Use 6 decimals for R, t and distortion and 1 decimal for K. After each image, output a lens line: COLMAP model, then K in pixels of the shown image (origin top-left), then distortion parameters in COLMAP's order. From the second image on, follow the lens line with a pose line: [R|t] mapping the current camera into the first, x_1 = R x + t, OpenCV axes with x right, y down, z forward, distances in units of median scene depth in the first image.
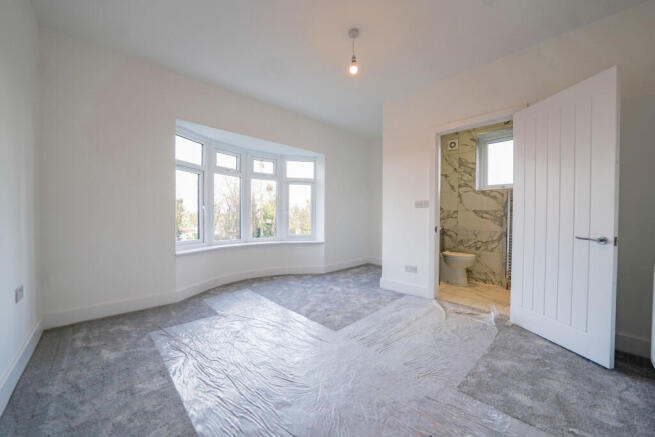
lens RADIAL K [[235.2, 0, 327.5], [0, 235.2, 218.5], [0, 0, 1]] dist [0.000389, 0.000102]
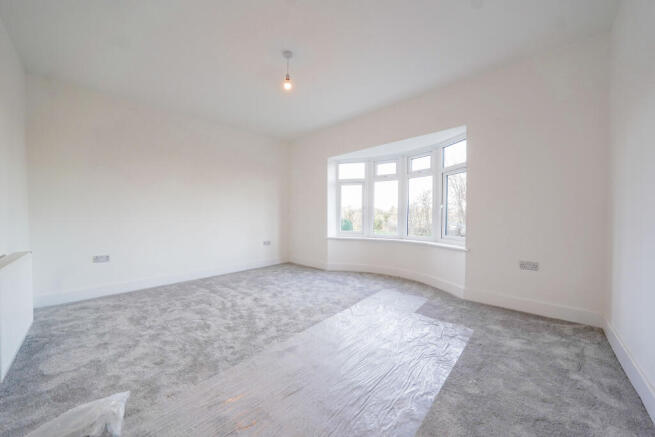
lens RADIAL K [[228.3, 0, 327.5], [0, 228.3, 218.5], [0, 0, 1]] dist [0.000007, 0.000012]
pose [[0.069970, 0.018532, -0.997377, 1.315350], [-0.012761, 0.999762, 0.017681, -0.017337], [0.997467, 0.011491, 0.070189, 1.155002]]
